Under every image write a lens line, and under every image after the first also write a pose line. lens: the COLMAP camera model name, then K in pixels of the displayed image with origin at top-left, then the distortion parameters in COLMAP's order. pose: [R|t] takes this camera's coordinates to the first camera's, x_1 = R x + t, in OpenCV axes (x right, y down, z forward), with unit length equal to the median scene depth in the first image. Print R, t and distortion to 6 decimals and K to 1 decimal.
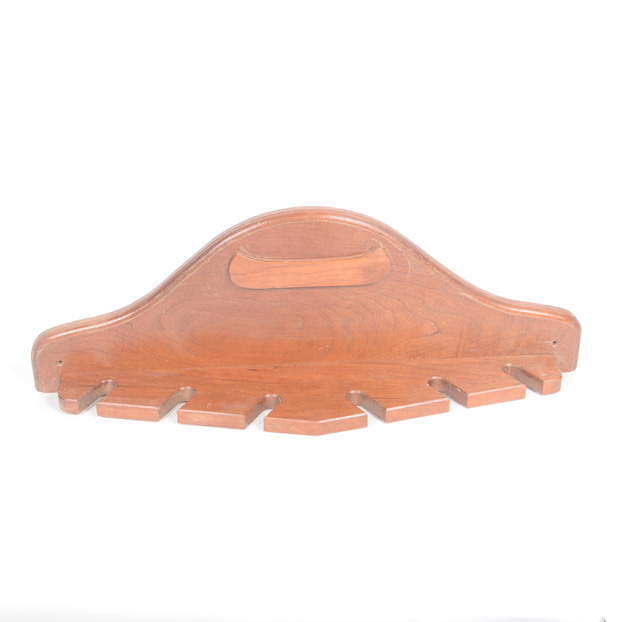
lens RADIAL K [[1195.9, 0, 307.7], [0, 1195.9, 310.9], [0, 0, 1]] dist [-0.051889, 0.000000]
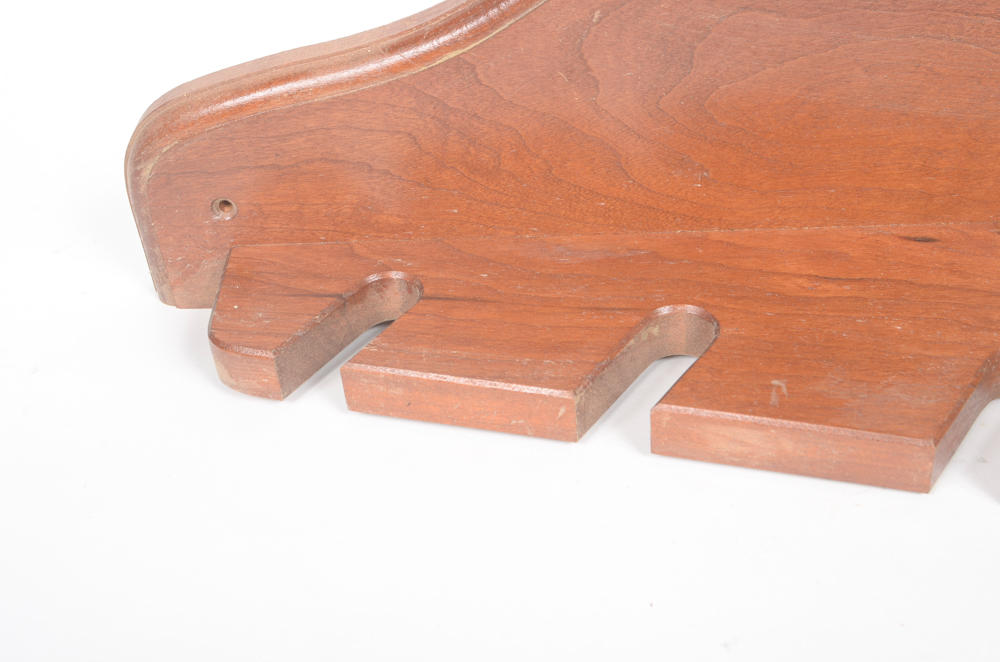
lens RADIAL K [[1466.6, 0, 502.6], [0, 1466.6, 334.1], [0, 0, 1]] dist [0.003221, 0.000000]
pose [[0.990003, 0.020391, -0.139567, -0.094746], [0.002045, 0.987316, 0.158752, 0.018231], [0.141034, -0.157450, 0.977404, 0.676547]]
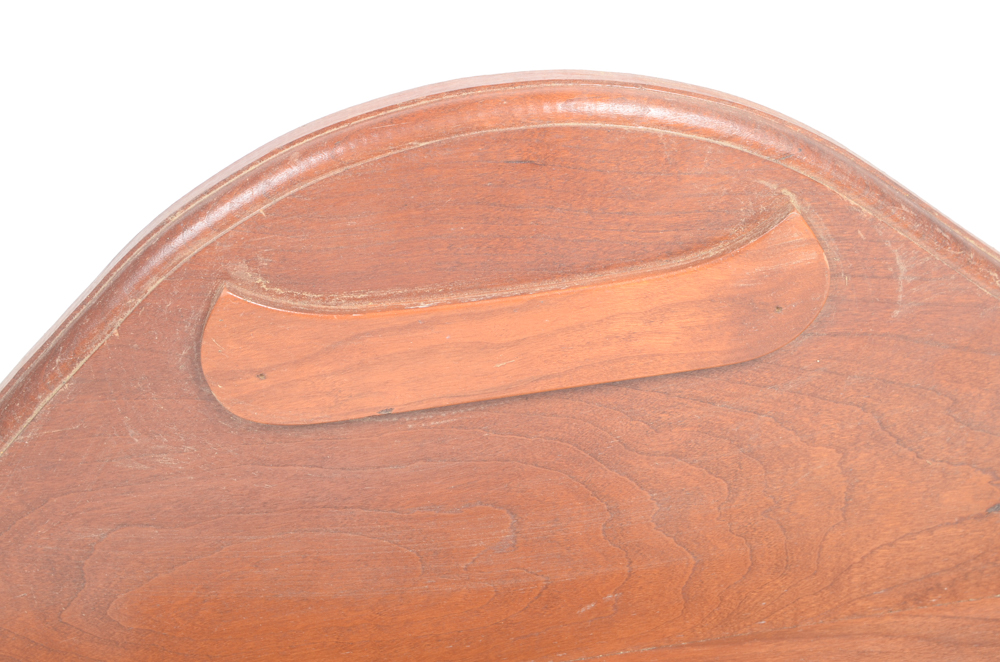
lens RADIAL K [[1466.6, 0, 508.8], [0, 1466.6, 330.3], [0, 0, 1]] dist [0.003221, 0.000000]
pose [[0.994696, -0.101948, 0.013649, -0.005097], [0.102300, 0.994351, -0.028282, -0.024951], [-0.010689, 0.029529, 0.999507, 0.676992]]
